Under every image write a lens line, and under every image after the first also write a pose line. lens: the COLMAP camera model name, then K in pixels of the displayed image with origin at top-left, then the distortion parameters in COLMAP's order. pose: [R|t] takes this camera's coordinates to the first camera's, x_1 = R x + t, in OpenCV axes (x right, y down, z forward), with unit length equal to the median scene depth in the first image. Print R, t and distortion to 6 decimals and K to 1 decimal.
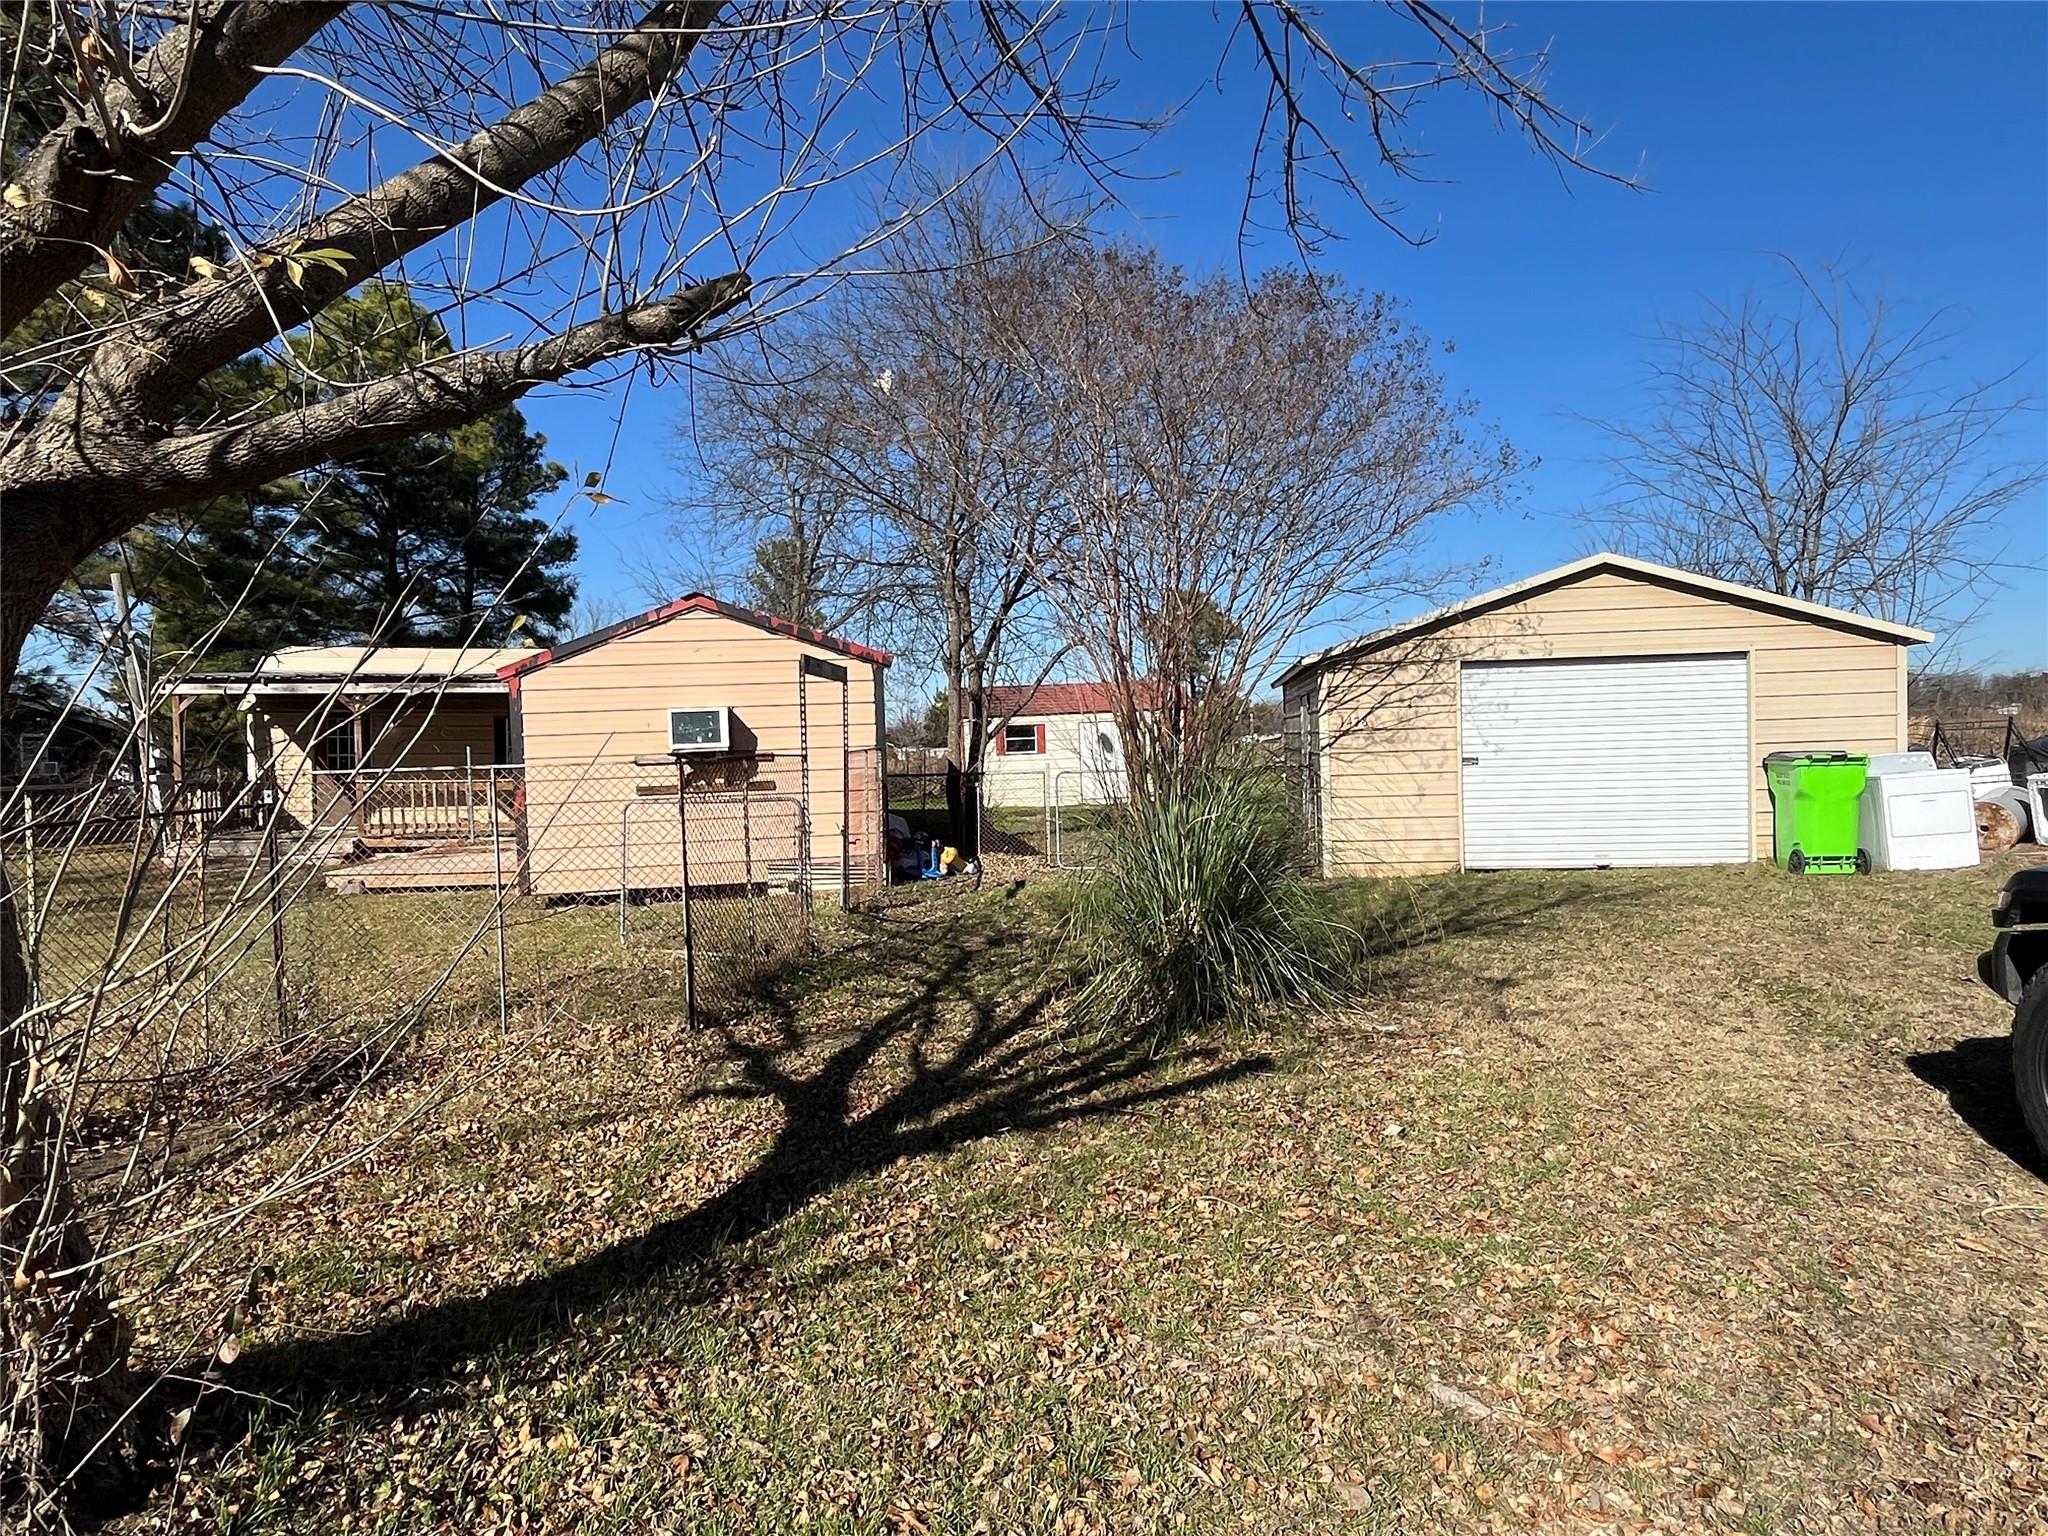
lens RADIAL K [[1194.3, 0, 984.6], [0, 1194.3, 809.2], [0, 0, 1]] dist [-0.001417, -0.000528]
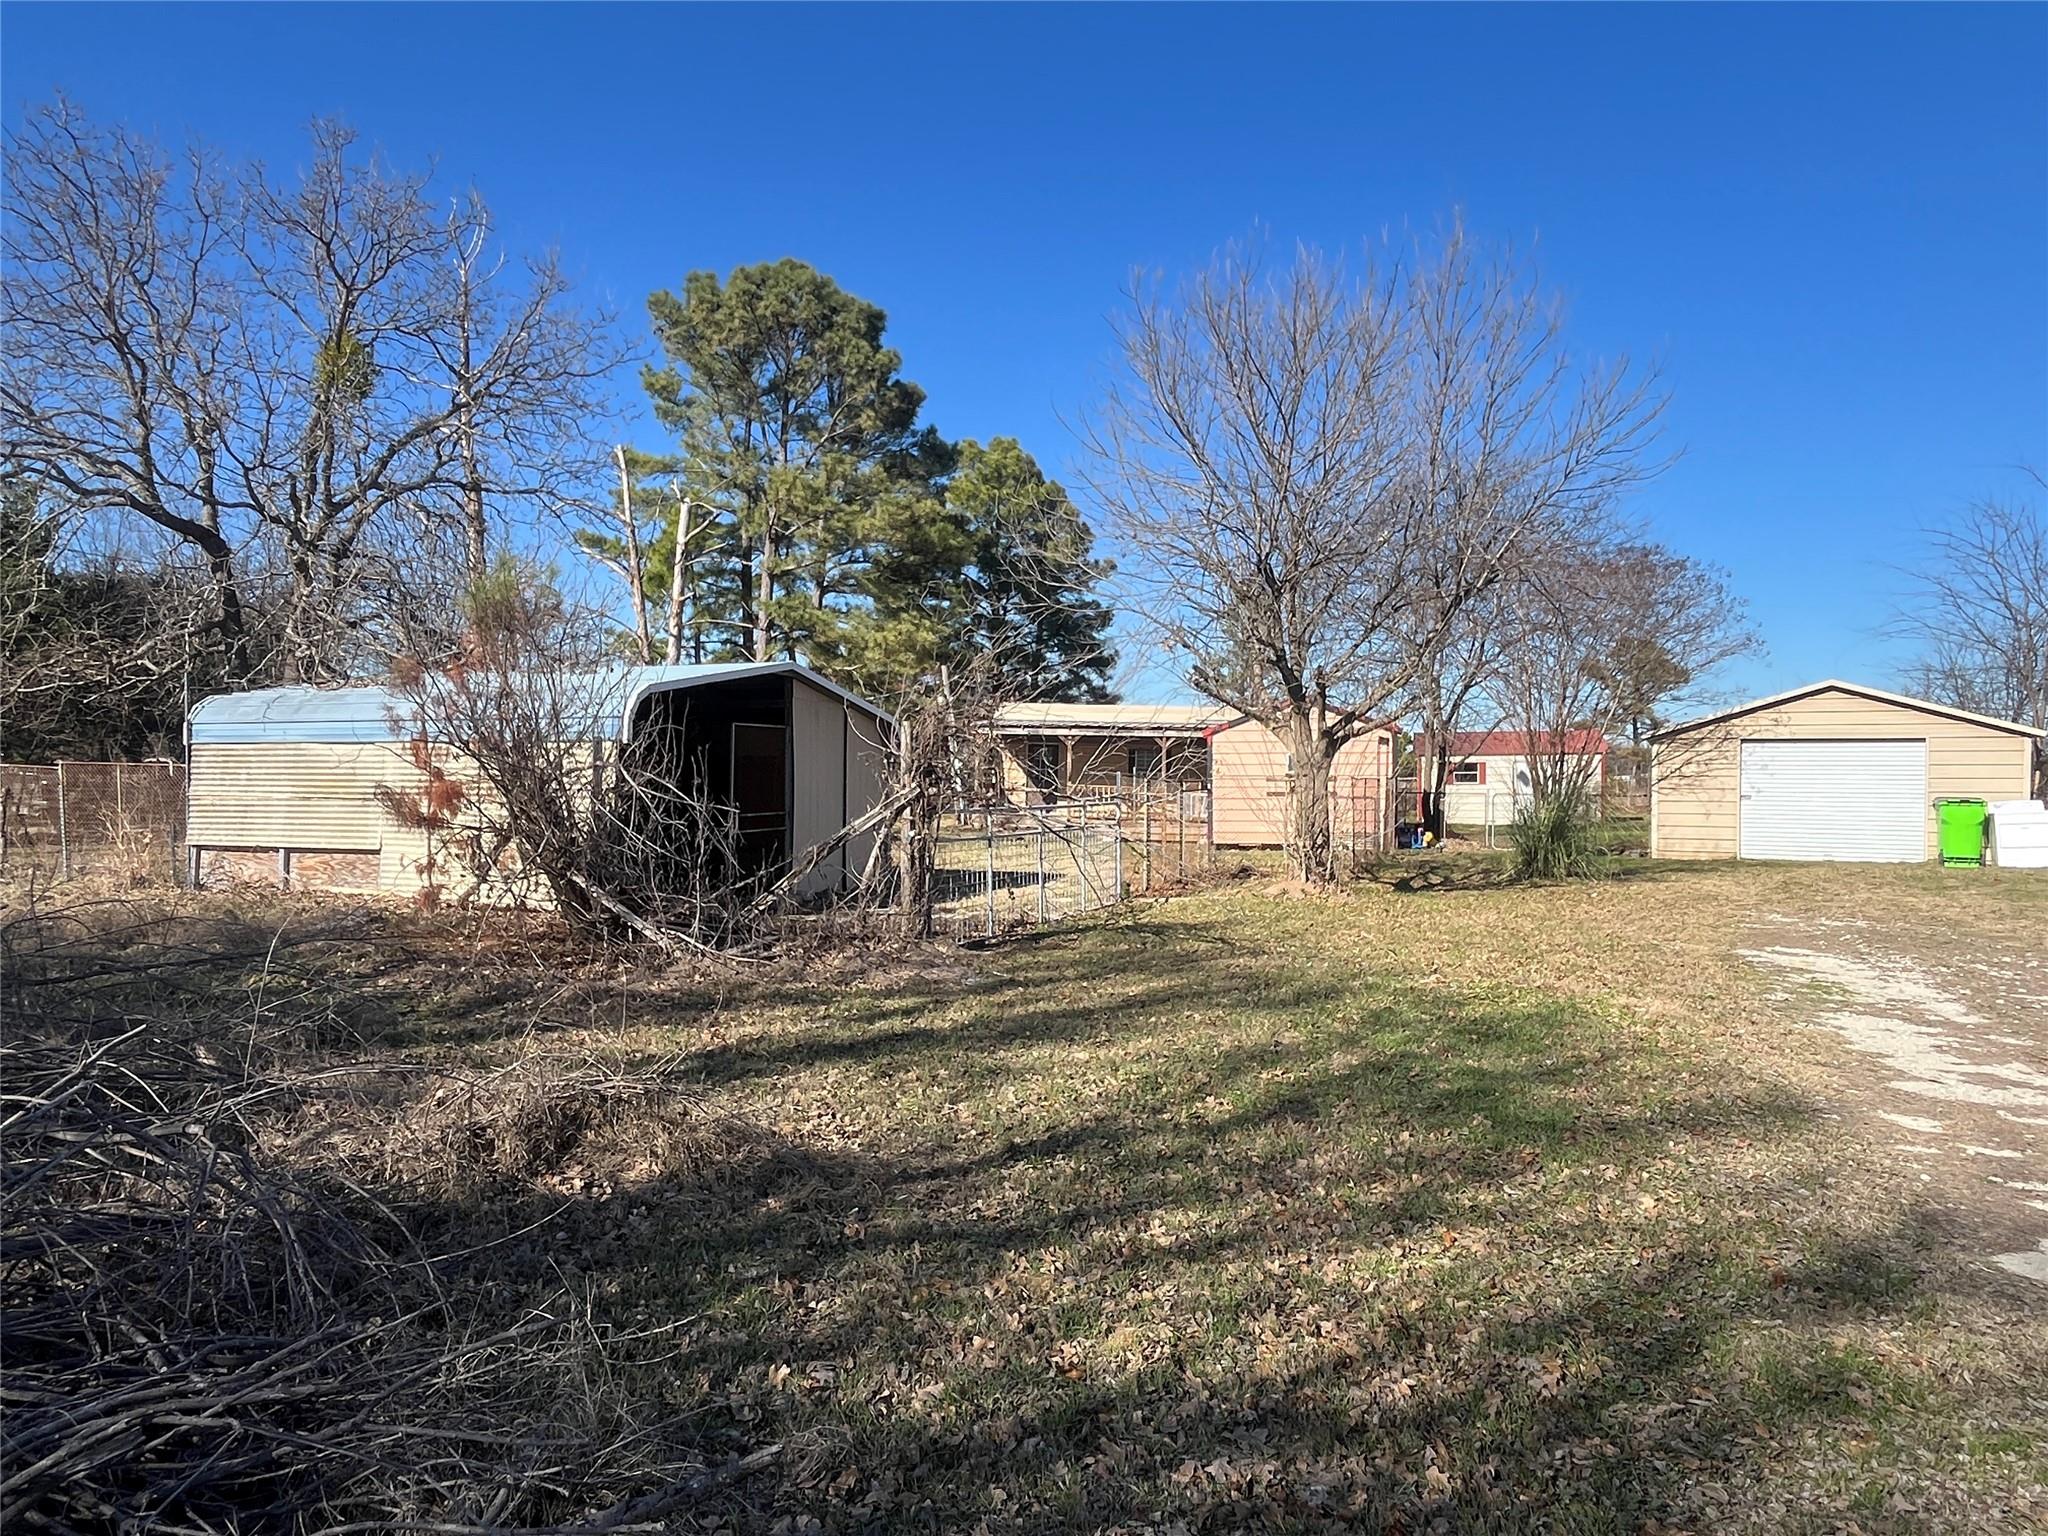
lens RADIAL K [[1214.2, 0, 1024.0], [0, 1214.2, 768.0], [0, 0, 1]] dist [-0.000612, -0.000787]
pose [[0.950932, 0.033037, -0.307632, -0.038290], [-0.049644, 0.997693, -0.046313, 0.038366], [0.305393, 0.059312, 0.950378, -0.725753]]
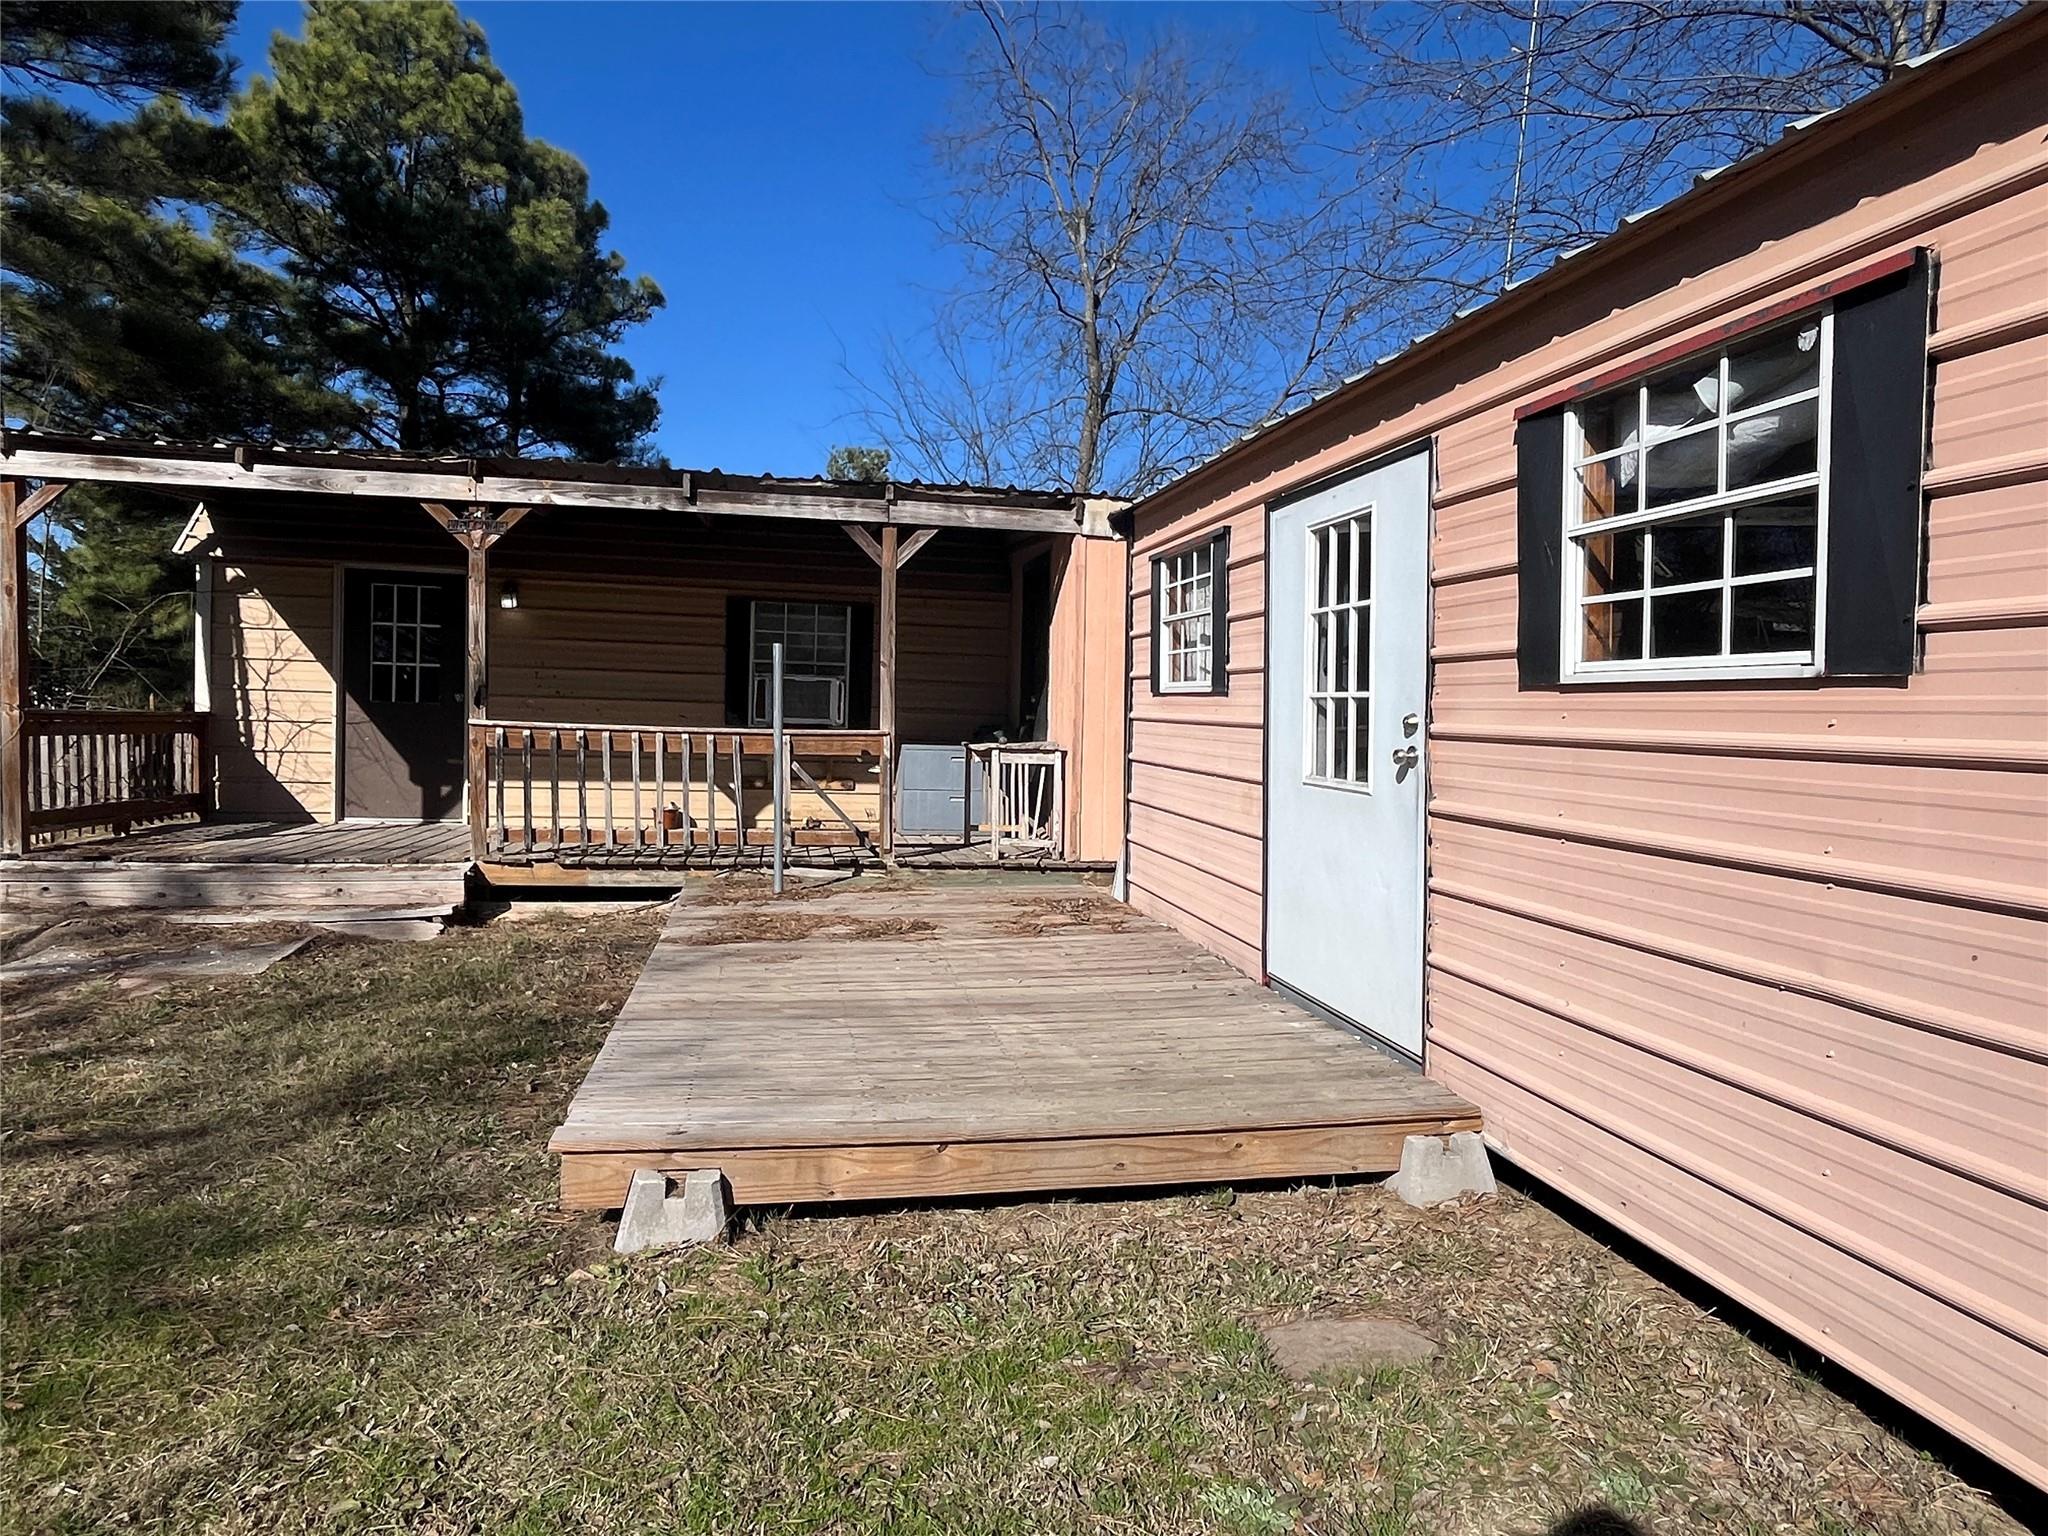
lens RADIAL K [[1214.2, 0, 1024.0], [0, 1214.2, 768.0], [0, 0, 1]] dist [-0.000612, -0.000787]
pose [[0.997575, 0.039778, 0.057107, -0.363757], [-0.039456, 0.999198, -0.006761, -0.011487], [-0.057330, 0.004491, 0.998345, 0.583934]]
